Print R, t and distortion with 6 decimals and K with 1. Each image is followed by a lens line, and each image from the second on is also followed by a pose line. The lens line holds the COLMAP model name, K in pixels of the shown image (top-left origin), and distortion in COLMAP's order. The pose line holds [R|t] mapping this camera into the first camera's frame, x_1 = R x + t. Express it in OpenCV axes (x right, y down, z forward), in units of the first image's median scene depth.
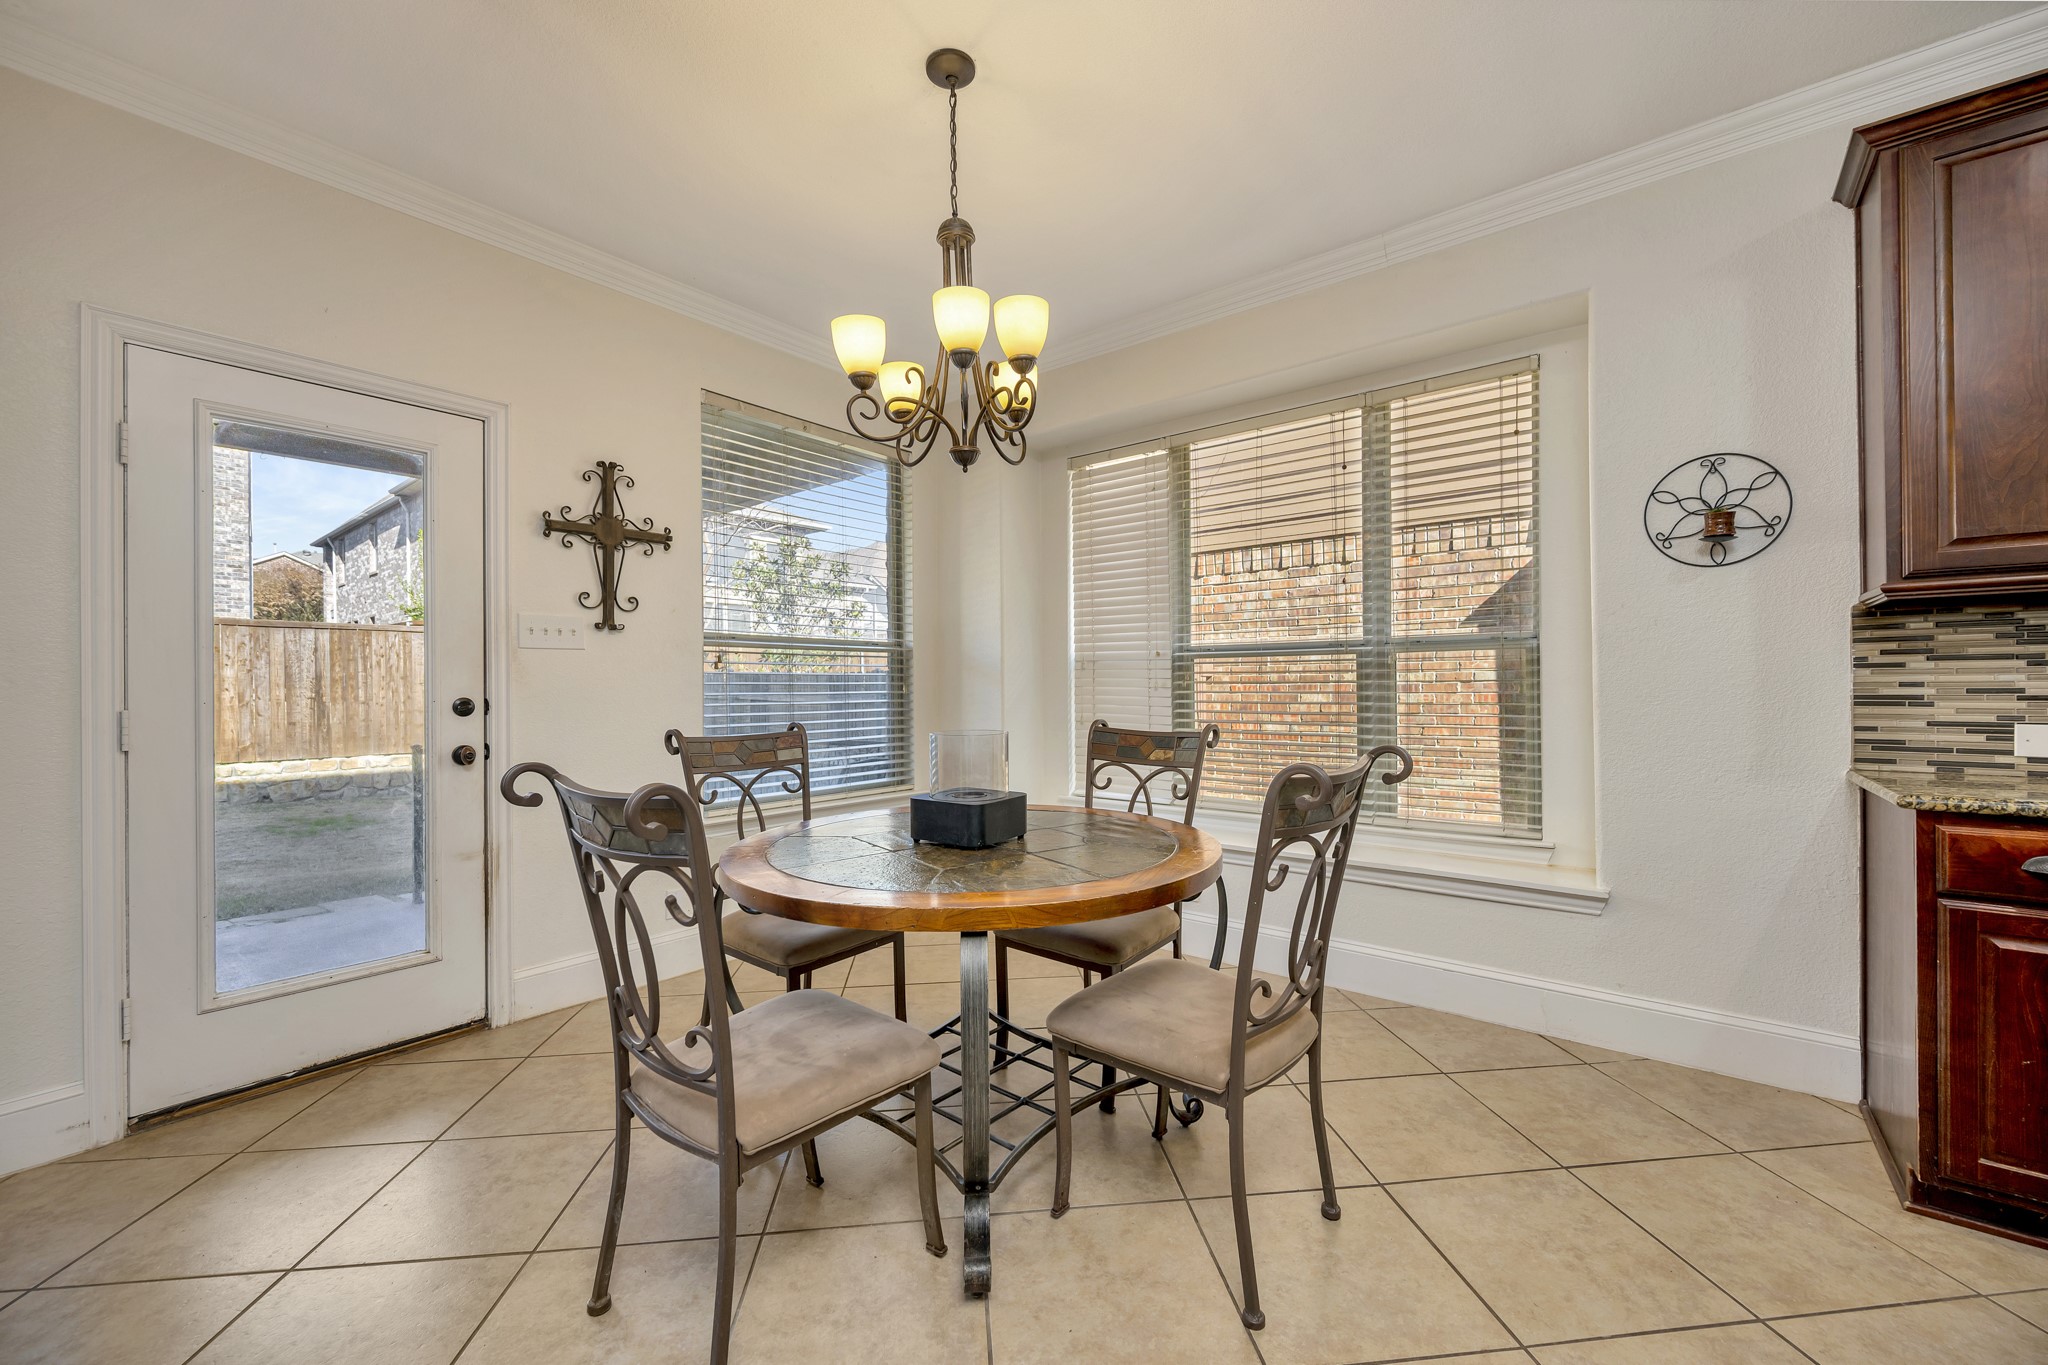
lens RADIAL K [[813.0, 0, 1027.7], [0, 813.0, 695.4], [0, 0, 1]] dist [-0.003773, 0.000475]
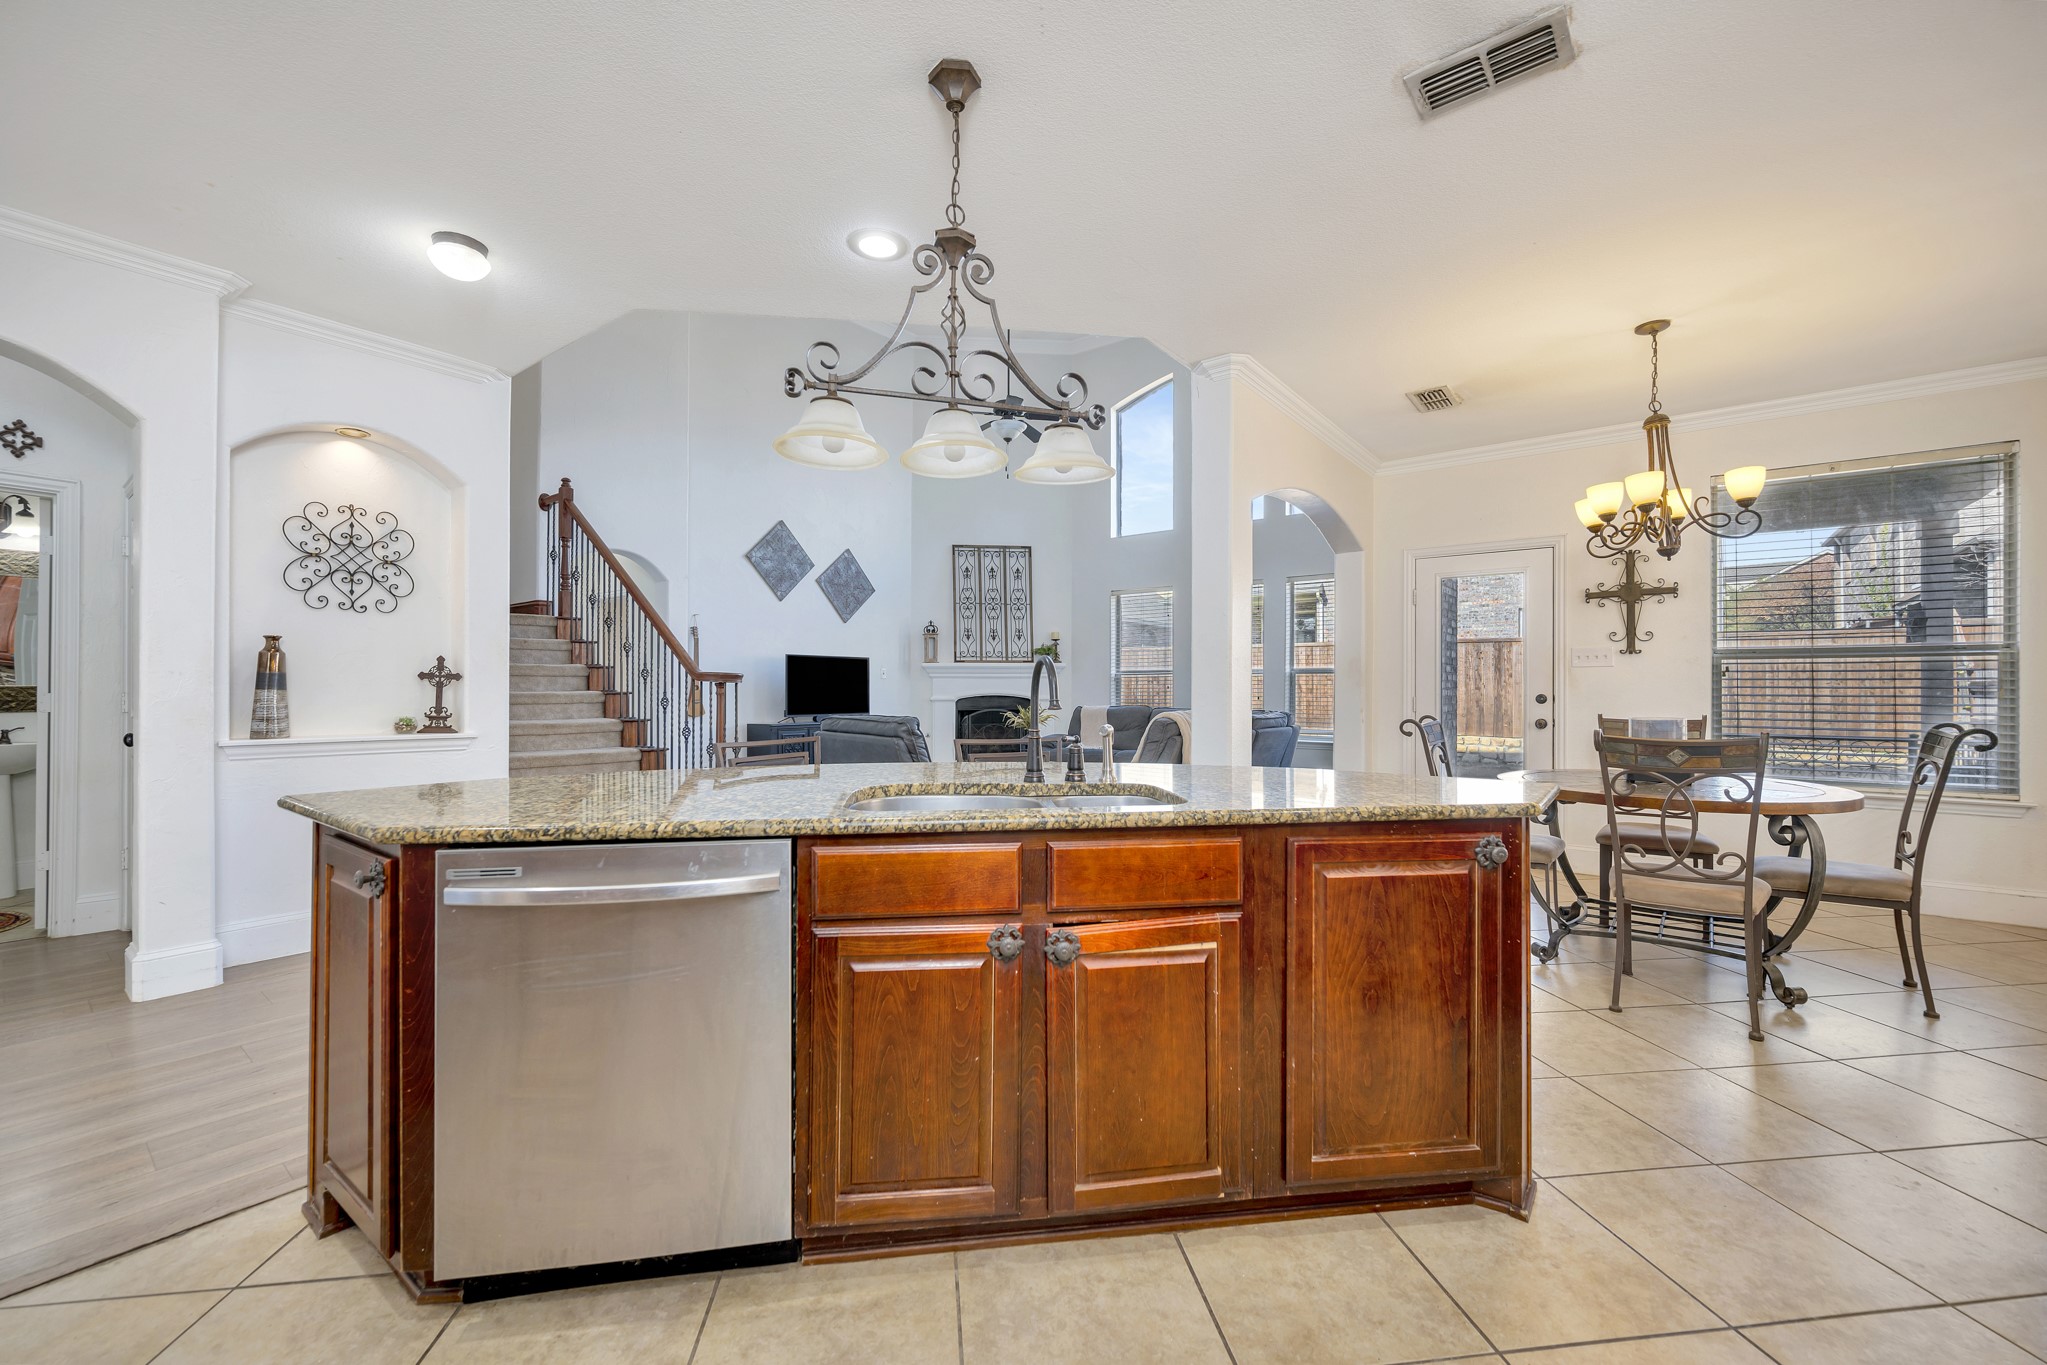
lens RADIAL K [[812.6, 0, 1025.4], [0, 812.6, 686.4], [0, 0, 1]] dist [-0.003773, 0.000475]
pose [[0.032843, 0.007319, -0.999434, 1.361256], [-0.015550, 0.999856, 0.006811, -0.011708], [0.999340, 0.015318, 0.032952, -0.314444]]
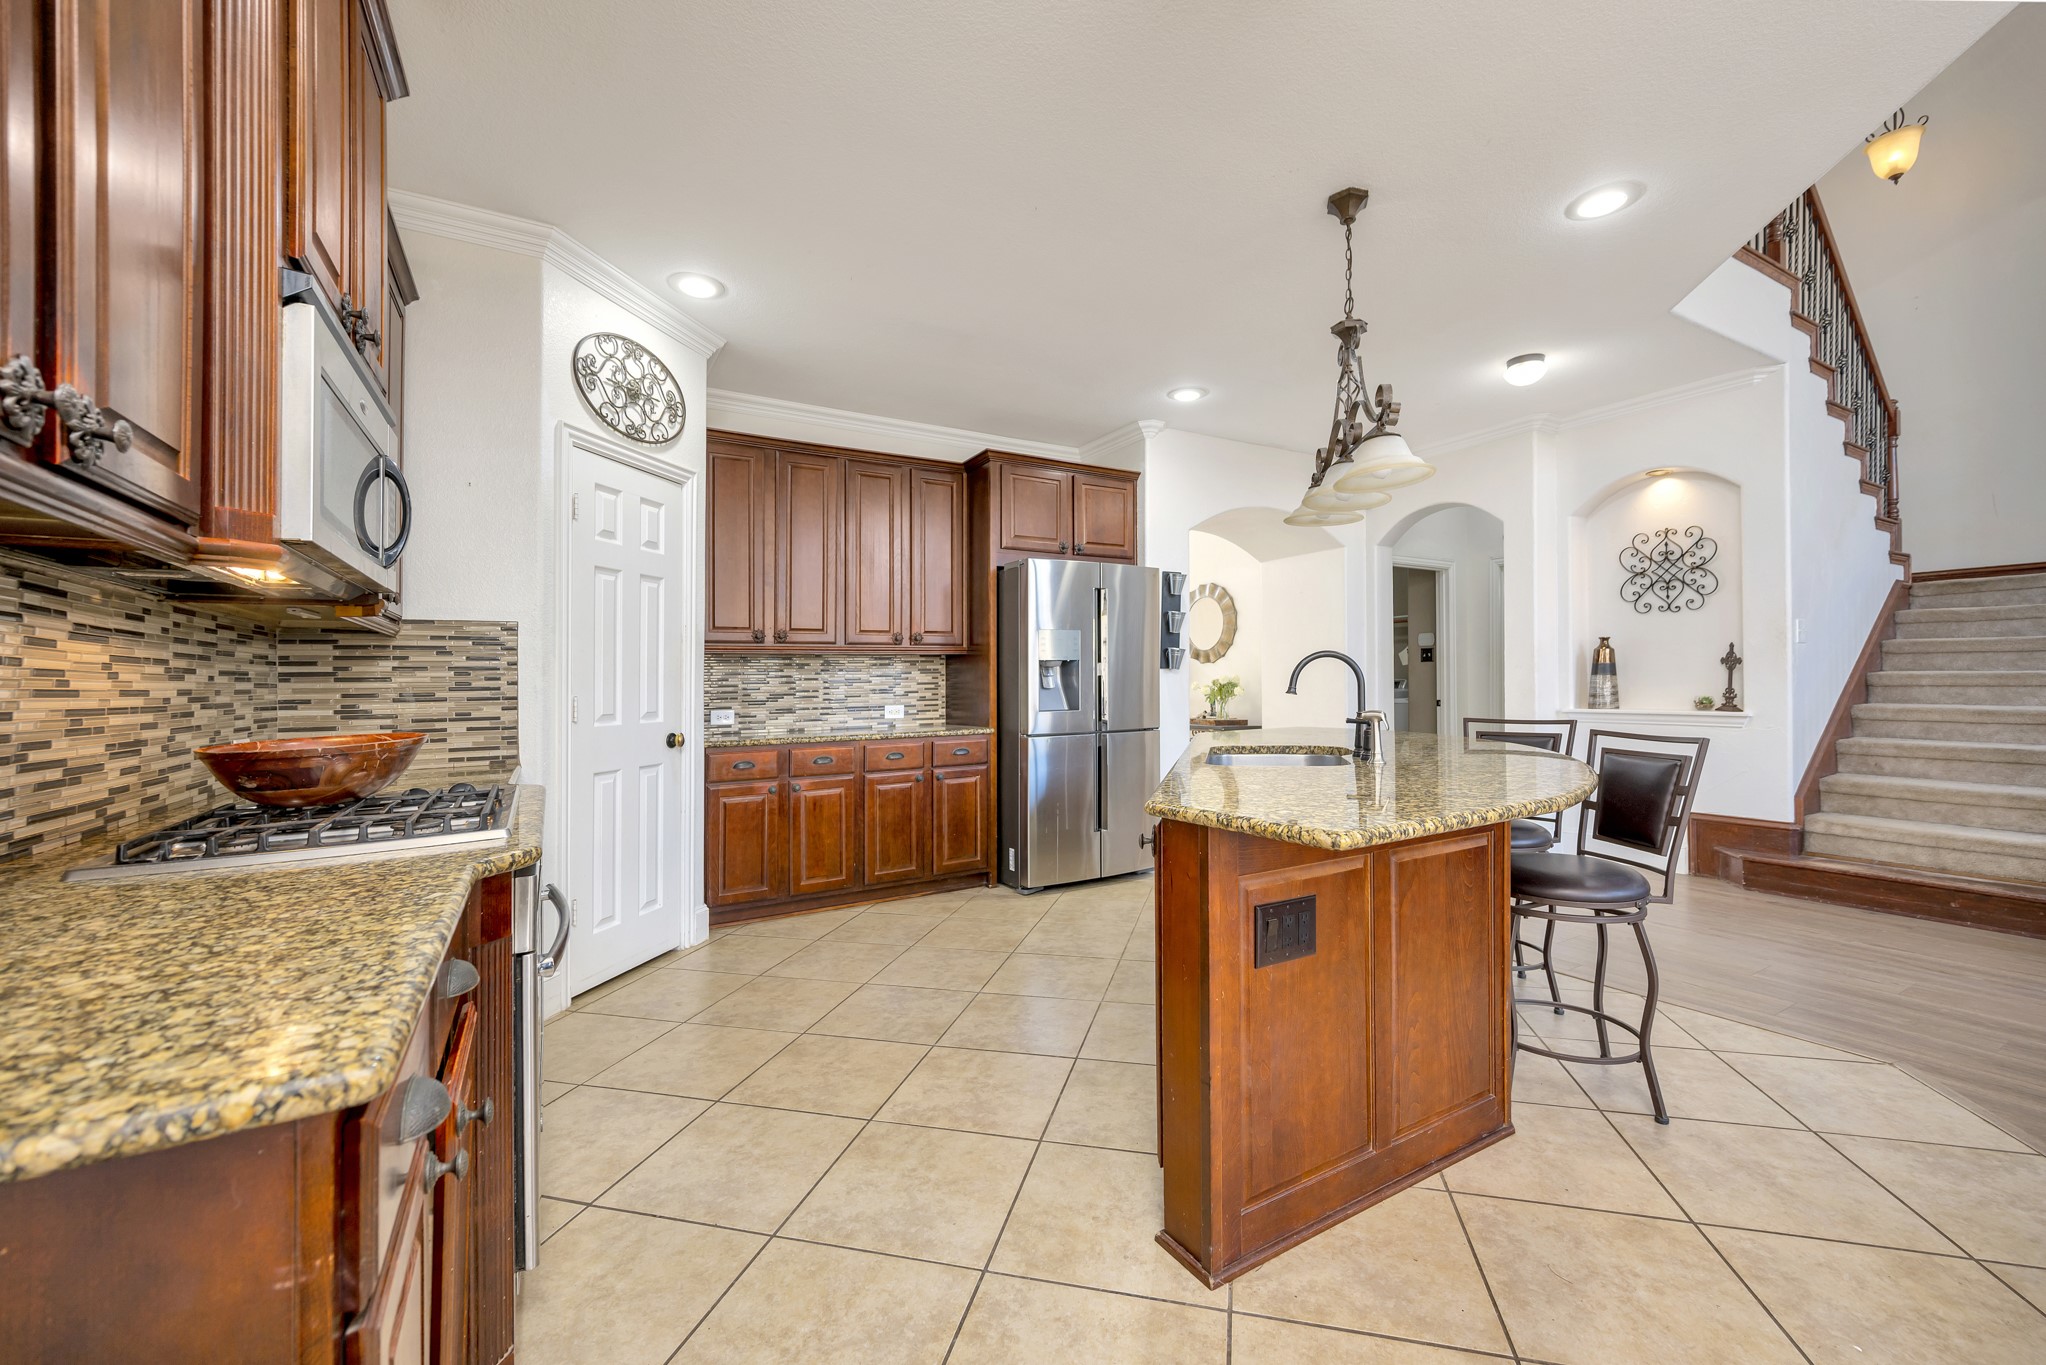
lens RADIAL K [[812.2, 0, 1010.1], [0, 812.2, 682.7], [0, 0, 1]] dist [-0.003773, 0.000475]
pose [[-0.935205, 0.030118, 0.352823, 0.543548], [0.033752, 0.999422, 0.004149, -0.015673], [-0.352494, 0.015789, -0.935681, 0.882935]]
